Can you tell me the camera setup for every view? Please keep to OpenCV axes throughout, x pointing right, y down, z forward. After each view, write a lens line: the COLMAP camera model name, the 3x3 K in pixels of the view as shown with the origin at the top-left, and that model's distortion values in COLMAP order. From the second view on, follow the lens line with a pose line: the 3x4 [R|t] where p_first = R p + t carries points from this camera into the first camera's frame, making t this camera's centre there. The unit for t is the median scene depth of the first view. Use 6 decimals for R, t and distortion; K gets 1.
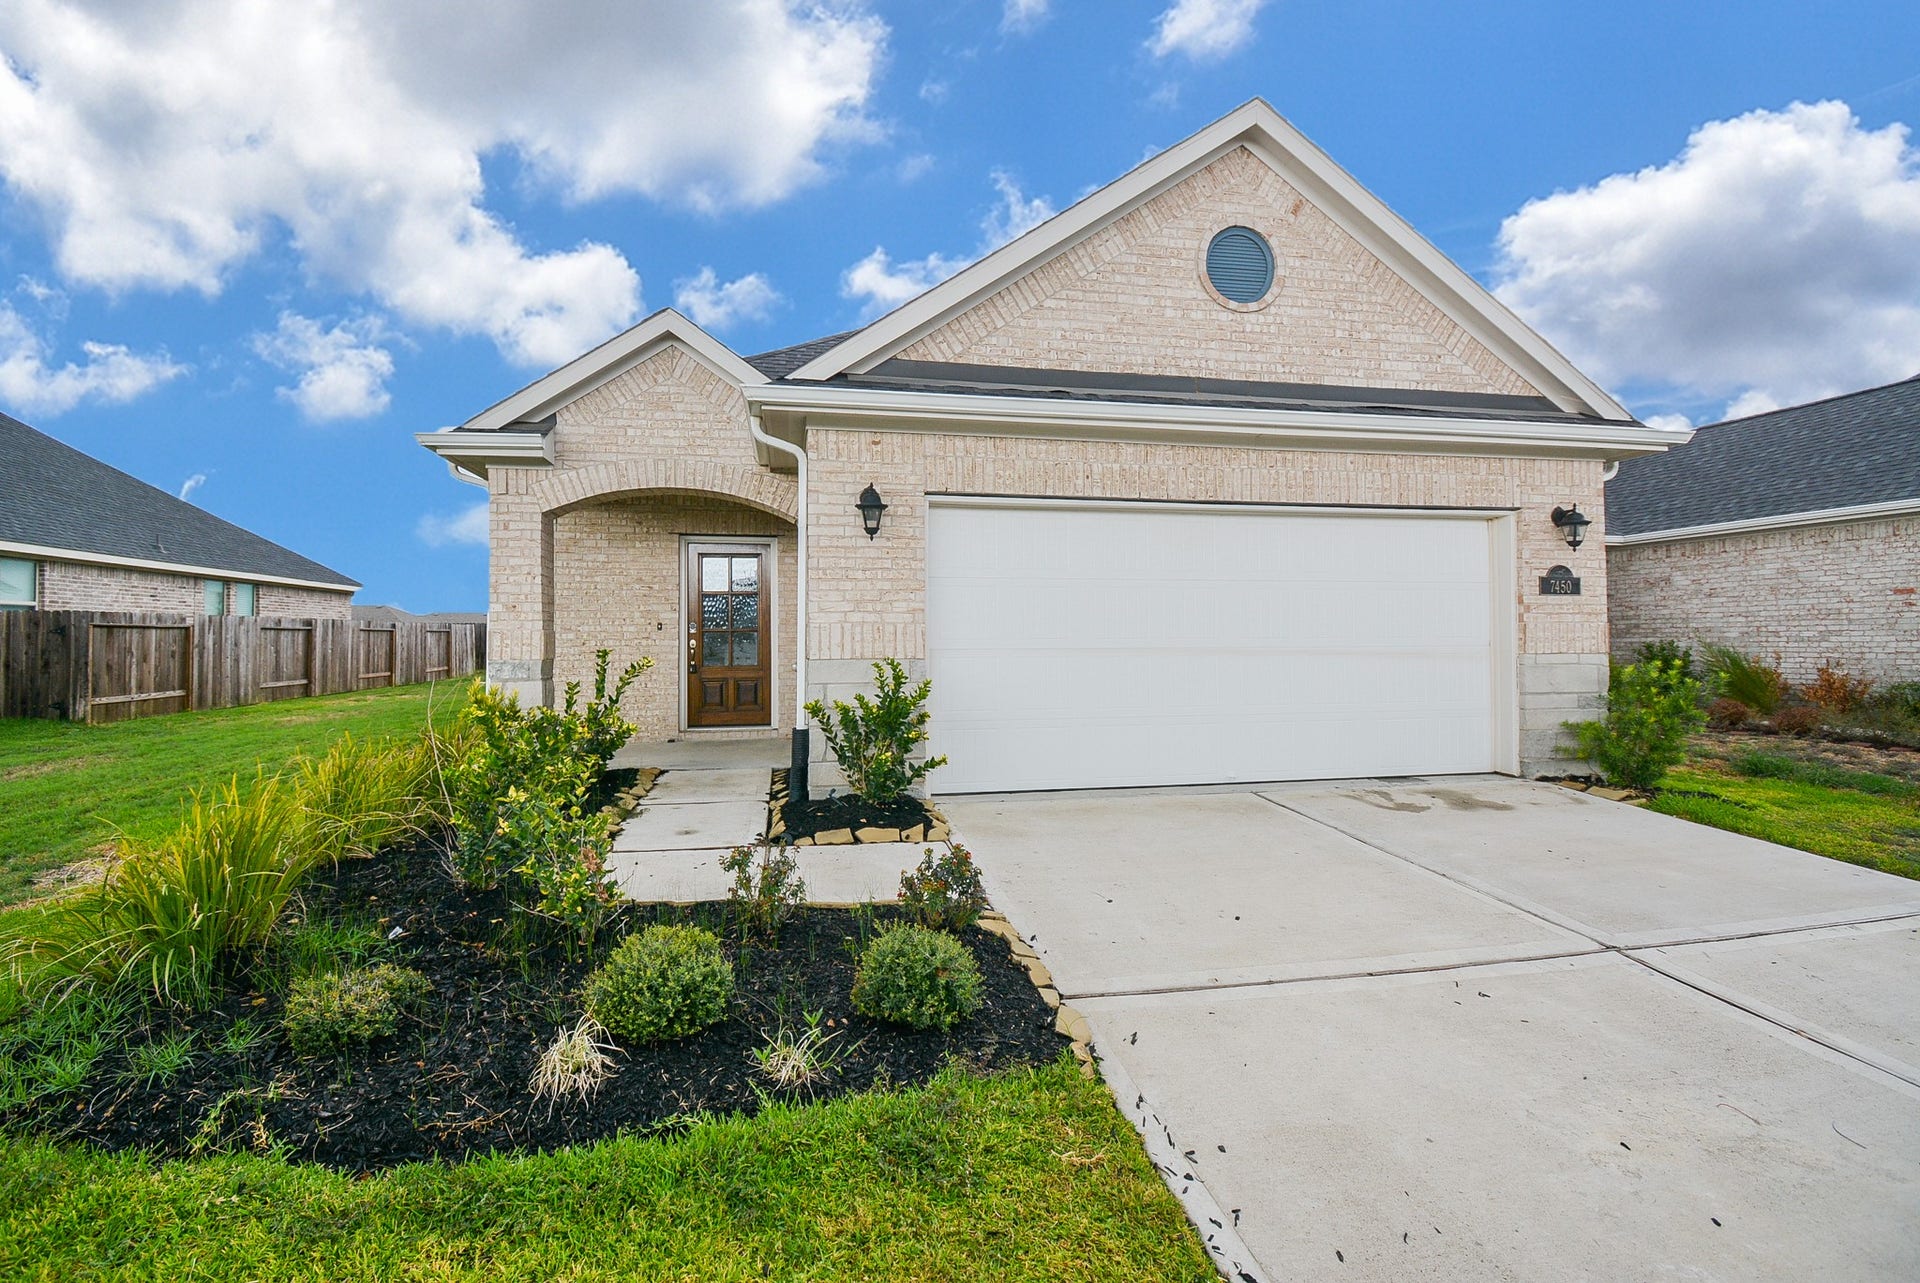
lens RADIAL K [[828.1, 0, 972.0], [0, 828.1, 623.2], [0, 0, 1]] dist [0.020398, -0.017327]
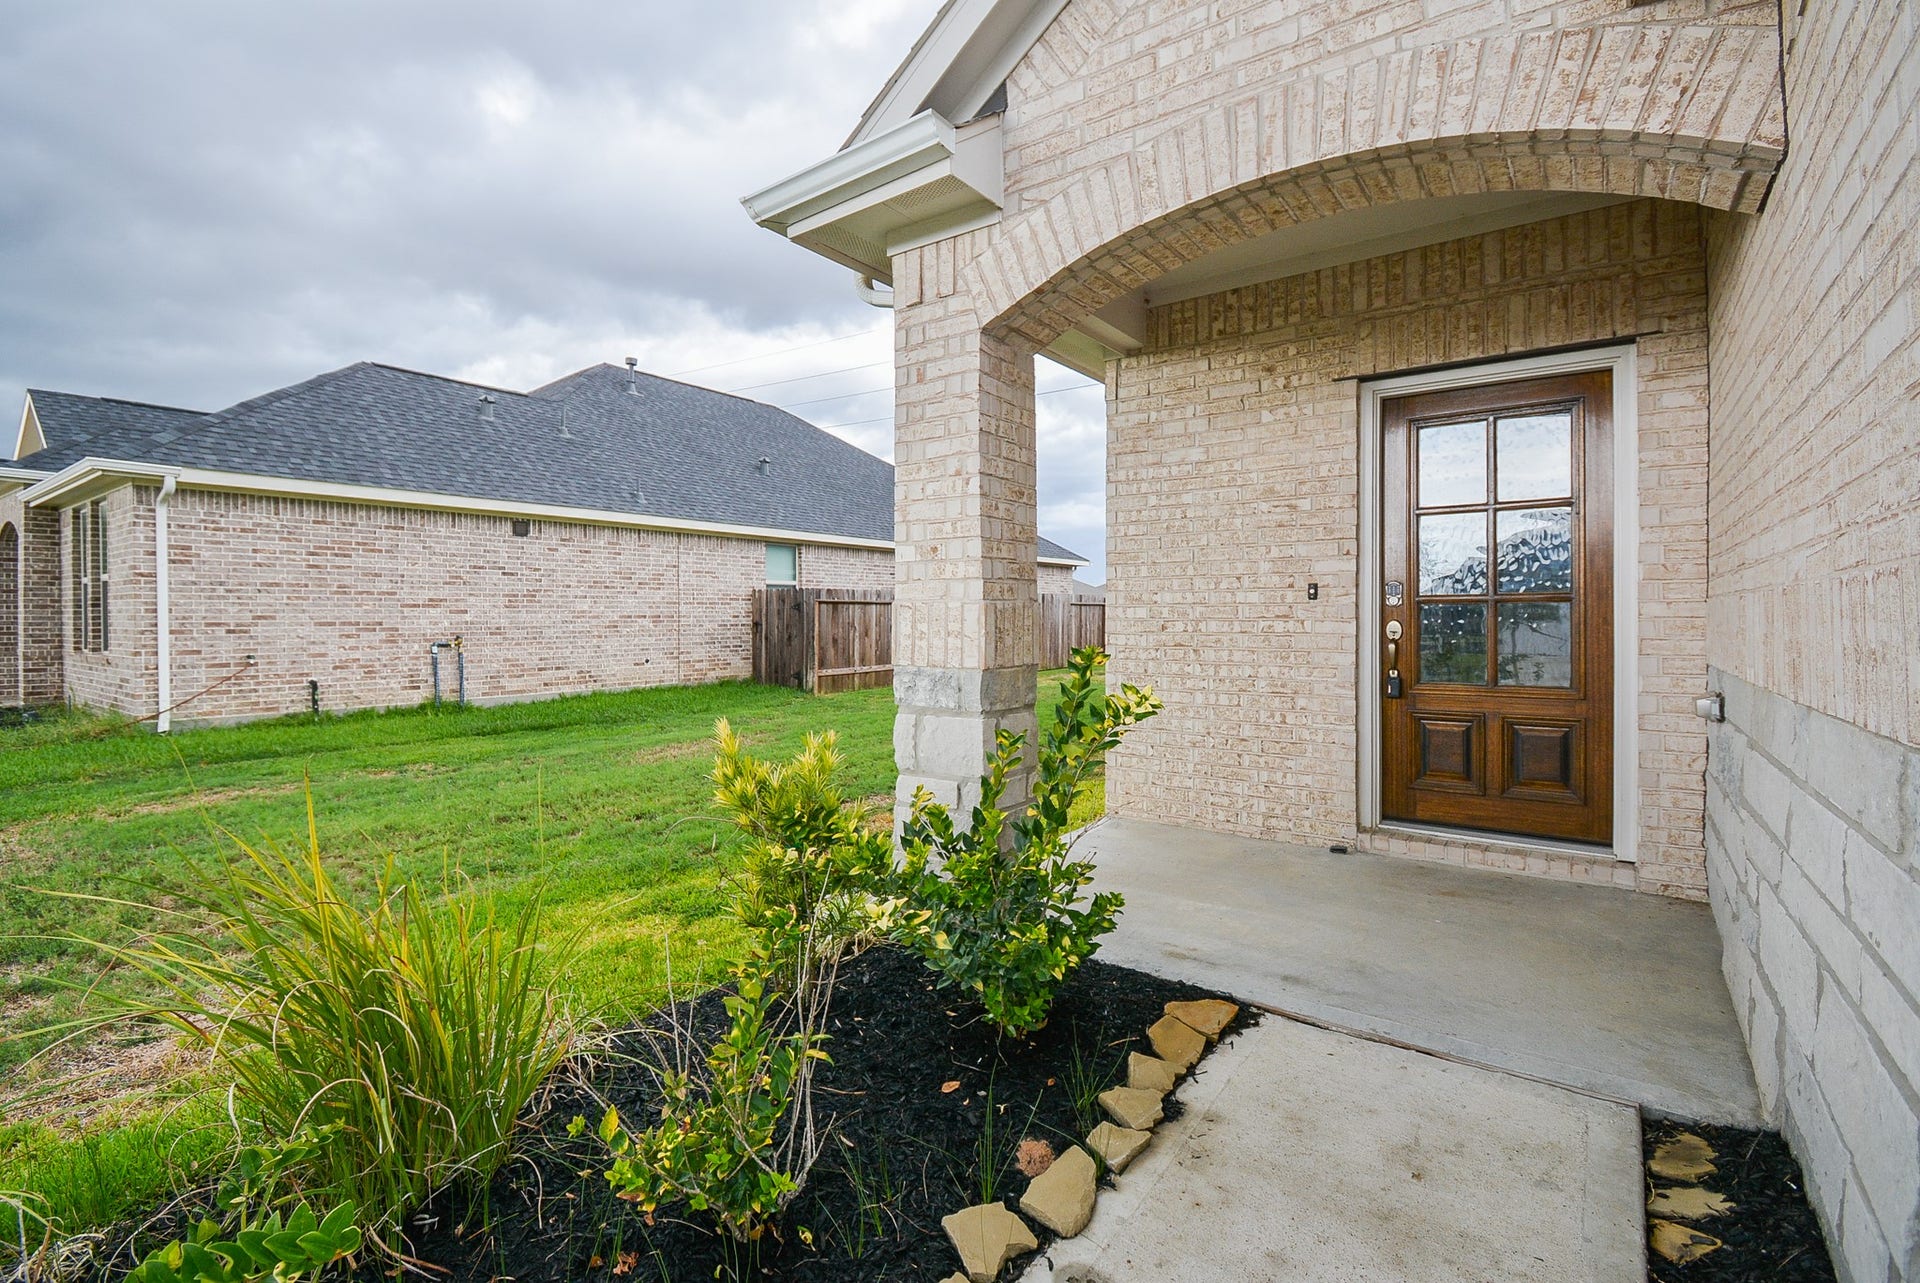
lens RADIAL K [[828.1, 0, 972.0], [0, 828.1, 623.2], [0, 0, 1]] dist [0.020398, -0.017327]
pose [[0.645310, 0.010689, -0.763846, -0.147606], [0.014098, 0.999565, 0.025898, 0.006829], [0.763791, -0.027481, 0.644879, 0.556779]]
